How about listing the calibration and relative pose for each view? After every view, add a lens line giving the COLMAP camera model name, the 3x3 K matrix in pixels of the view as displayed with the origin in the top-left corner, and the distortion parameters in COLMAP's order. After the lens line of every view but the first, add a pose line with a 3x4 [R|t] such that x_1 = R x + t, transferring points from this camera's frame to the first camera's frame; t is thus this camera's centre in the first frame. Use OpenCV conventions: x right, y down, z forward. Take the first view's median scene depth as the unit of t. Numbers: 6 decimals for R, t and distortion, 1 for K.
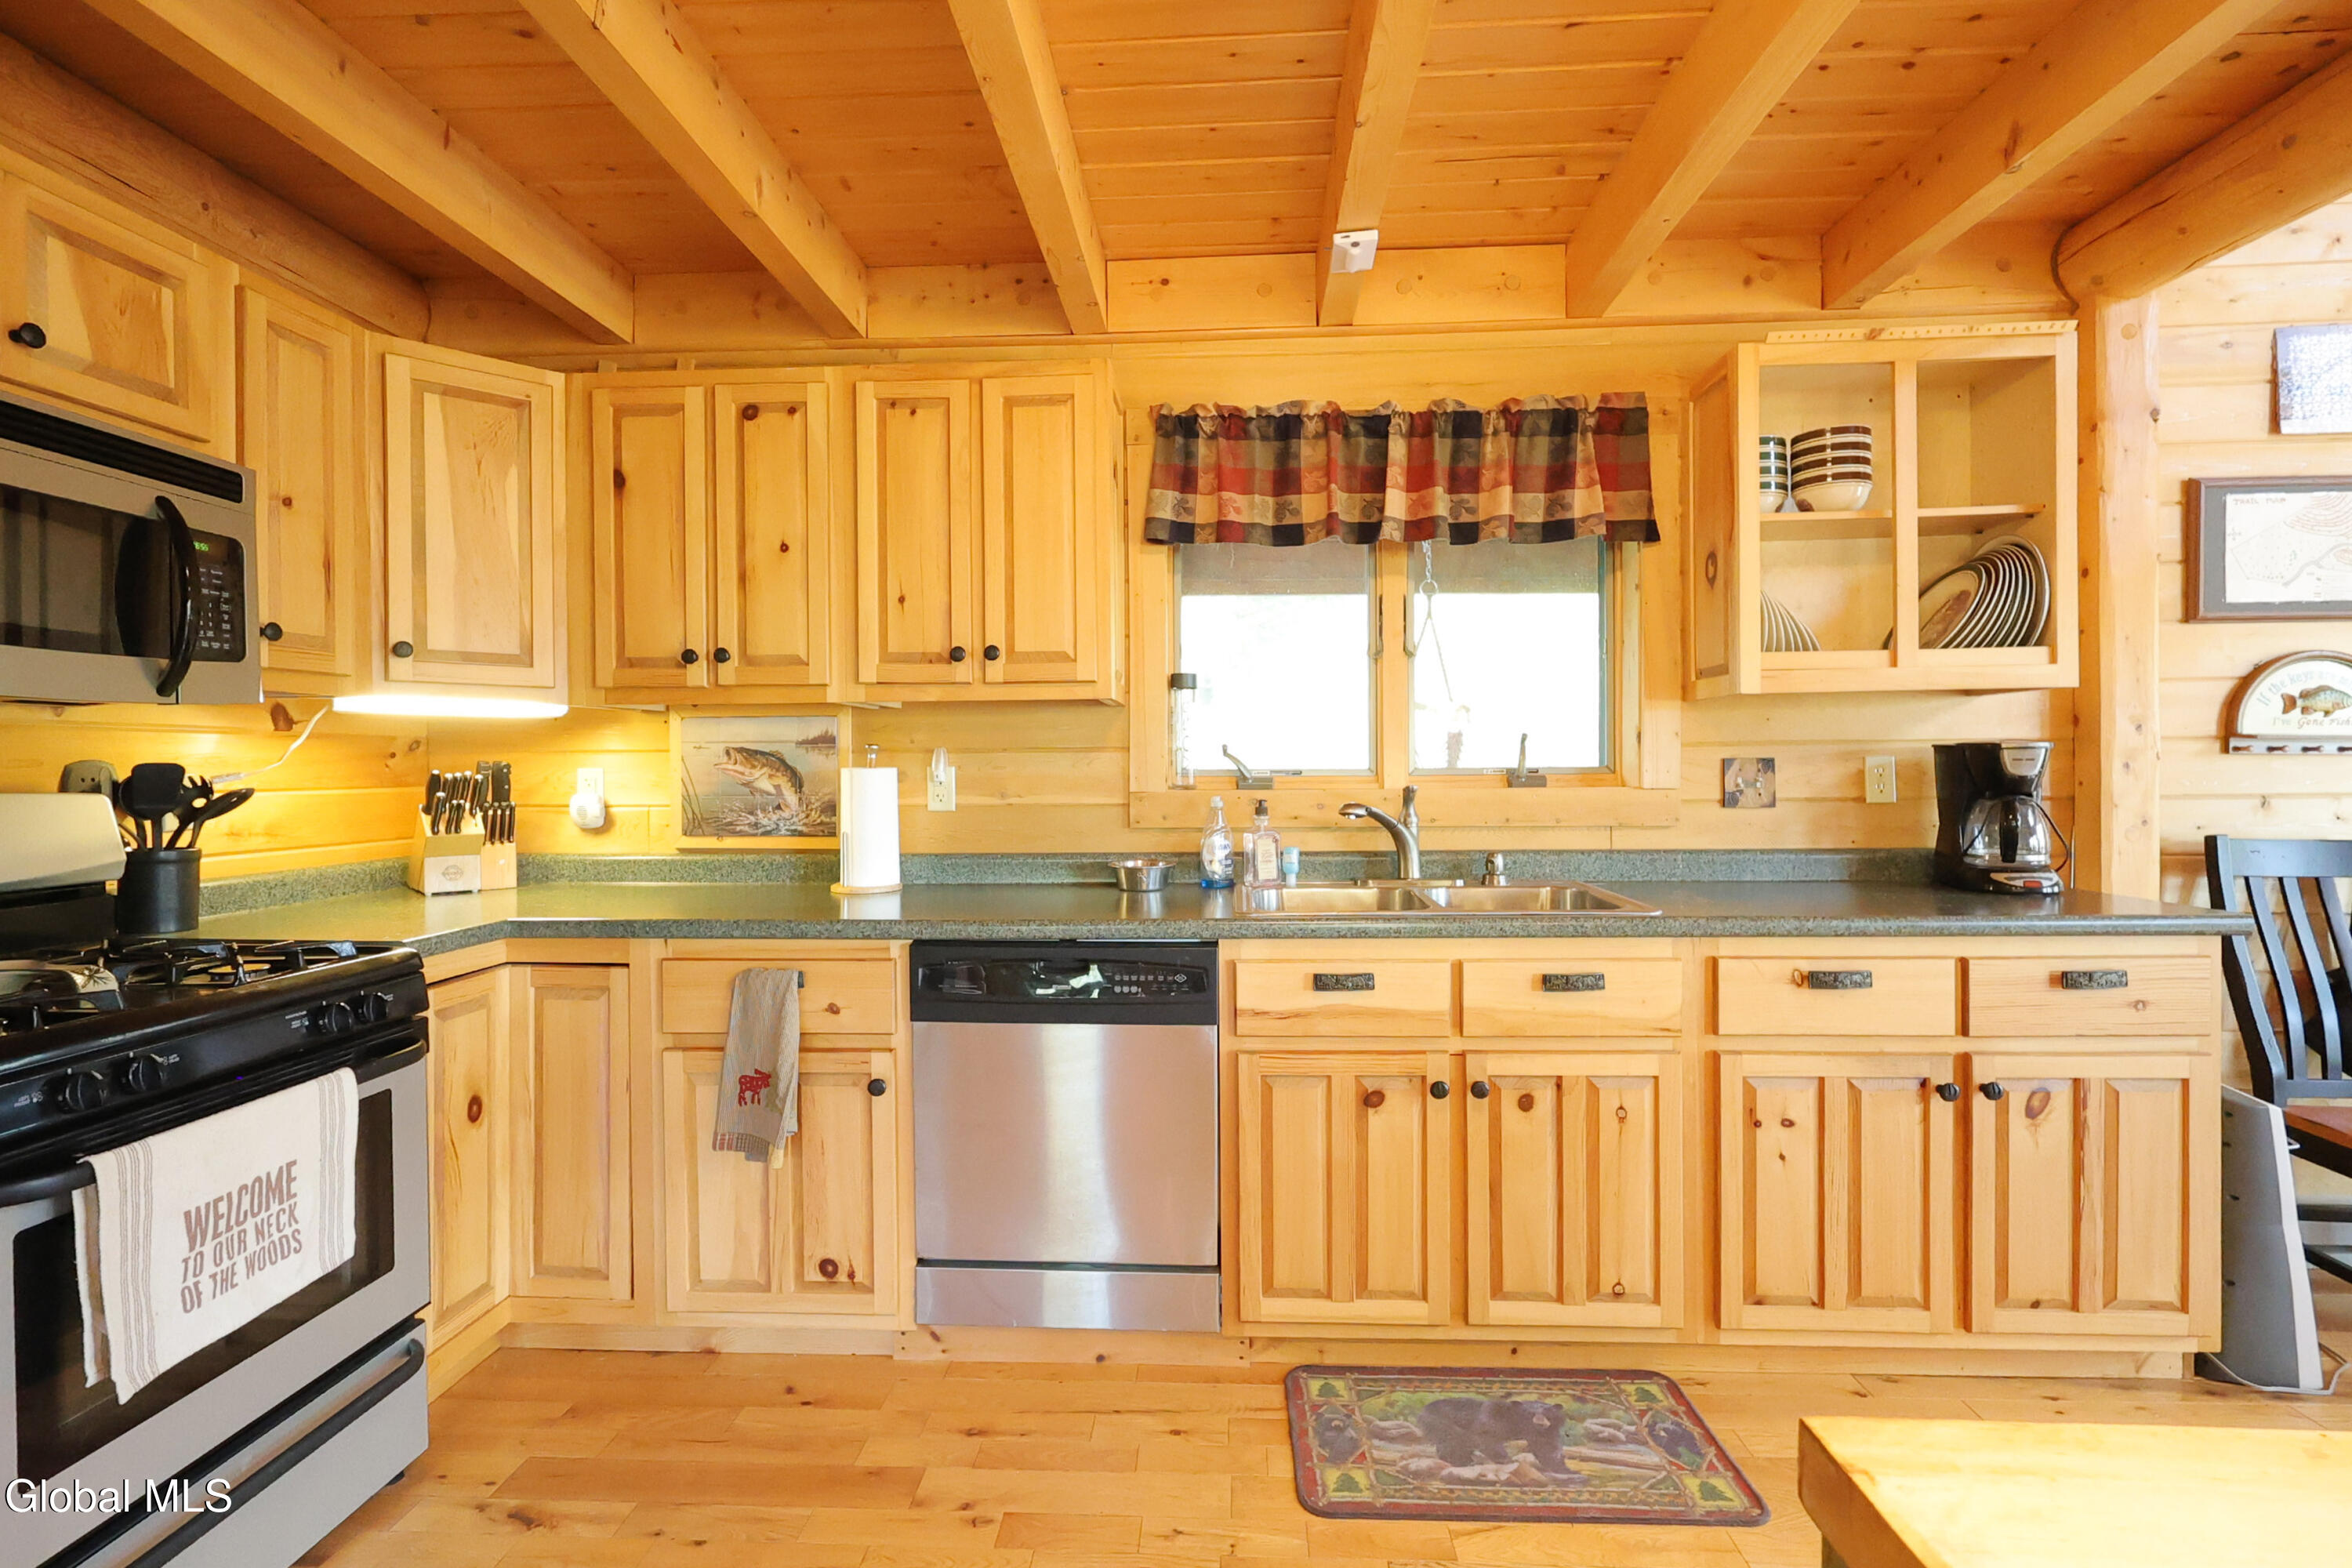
lens RADIAL K [[1110.4, 0, 1177.4], [0, 1110.4, 775.9], [0, 0, 1]] dist [-0.001343, 0.000165]
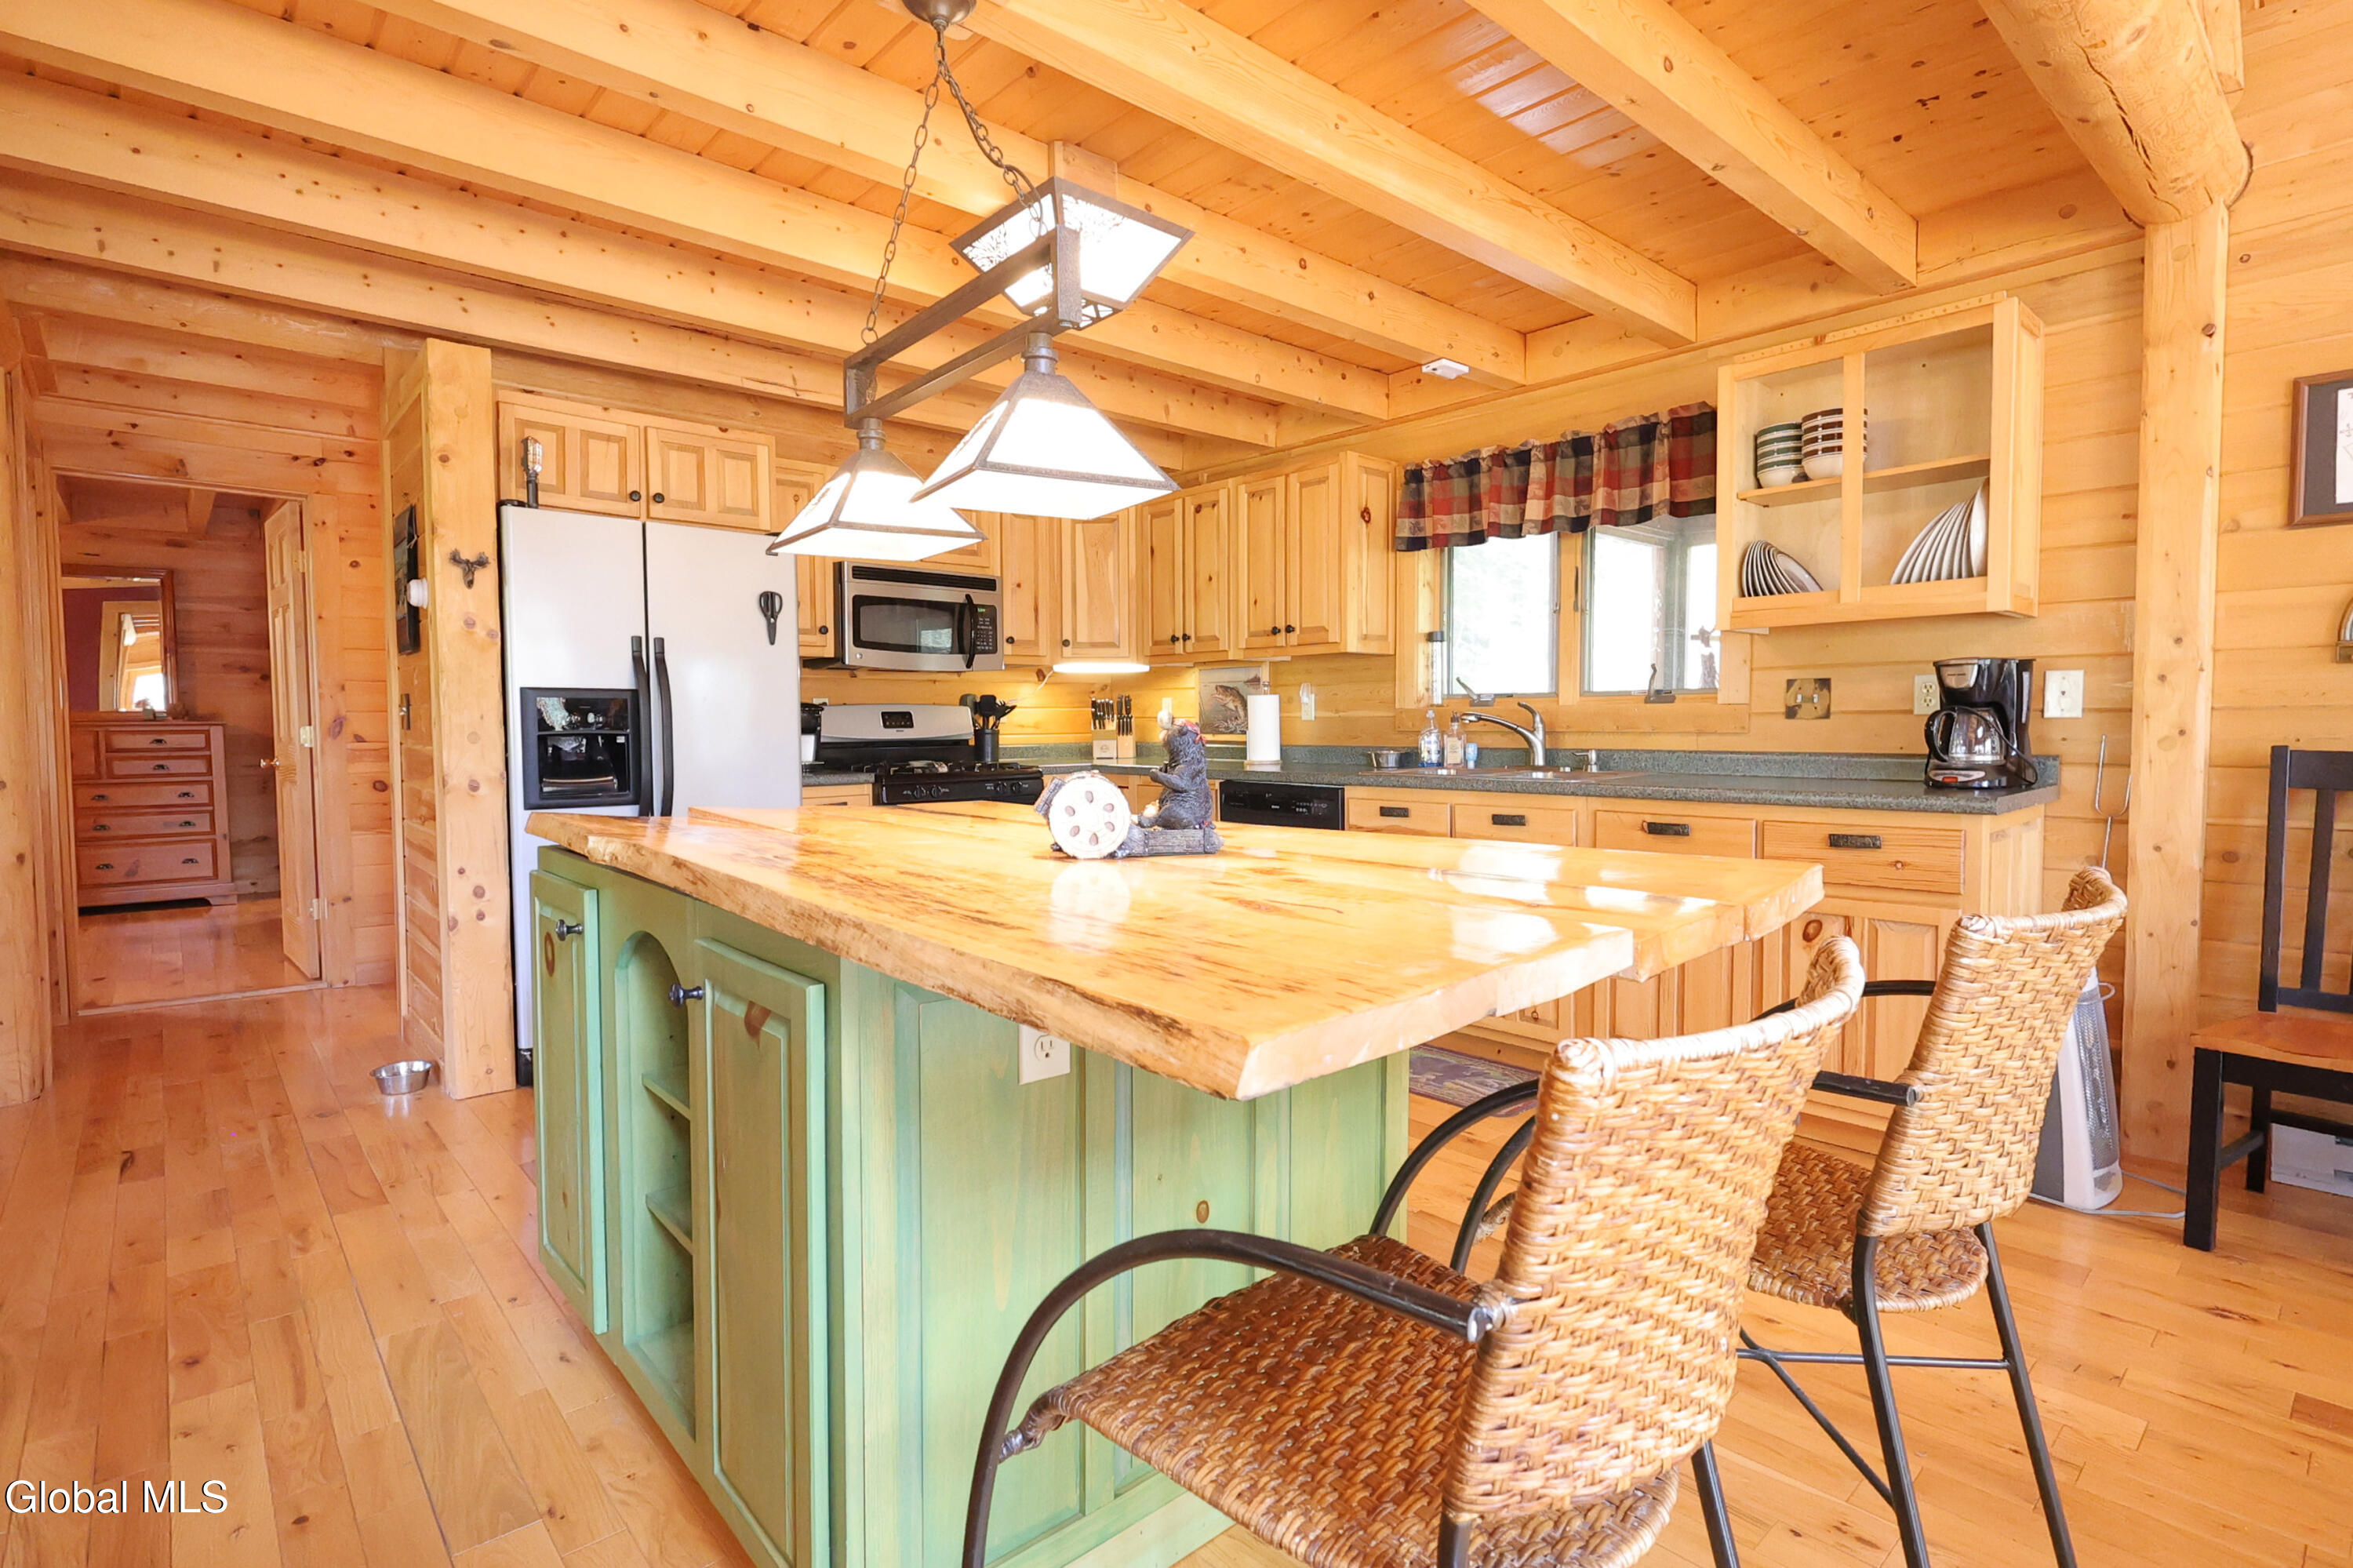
lens RADIAL K [[1140.2, 0, 1172.1], [0, 1140.2, 777.8], [0, 0, 1]] dist [-0.001538, 0.000406]
pose [[0.703971, 0.039140, -0.709150, 0.993660], [-0.004371, 0.998700, 0.050781, 0.035512], [0.710216, -0.032648, 0.703227, -0.428684]]
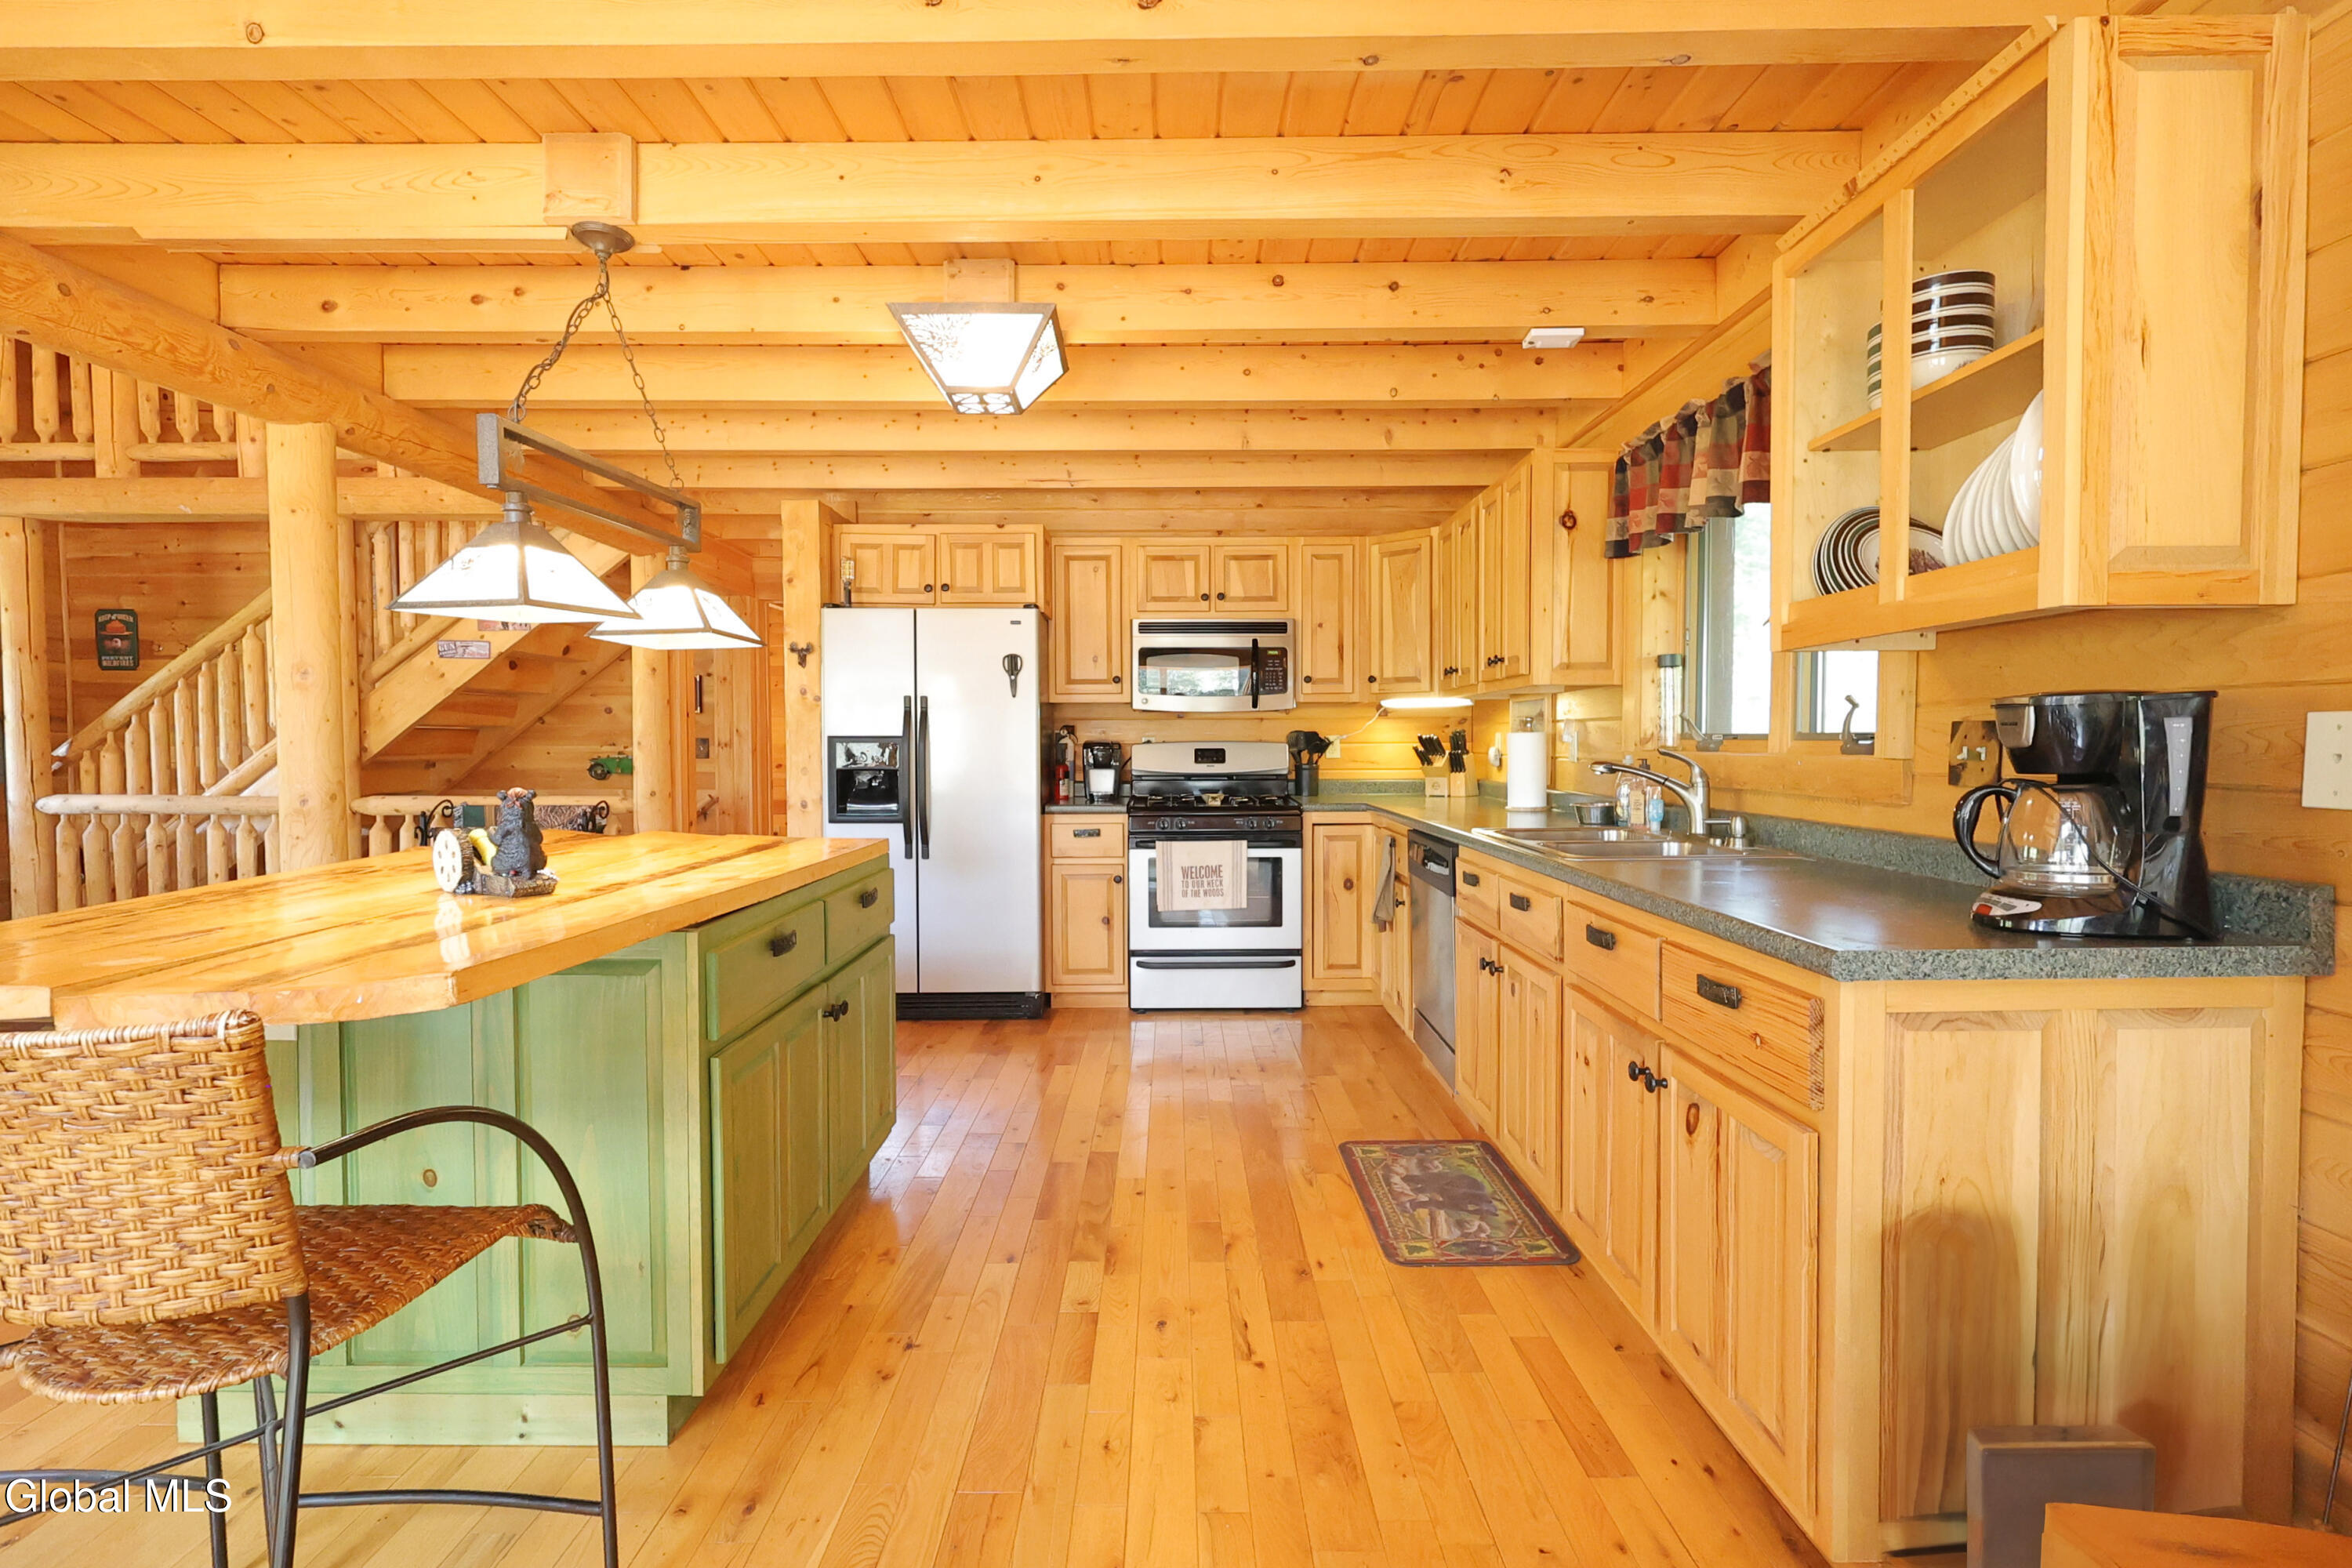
lens RADIAL K [[1087.1, 0, 1167.3], [0, 1087.1, 778.5], [0, 0, 1]] dist [0.002537, 0.000319]
pose [[0.044976, 0.042247, -0.998094, 1.325803], [-0.003128, 0.999106, 0.042149, -0.006415], [0.998983, 0.001226, 0.045068, 0.452704]]
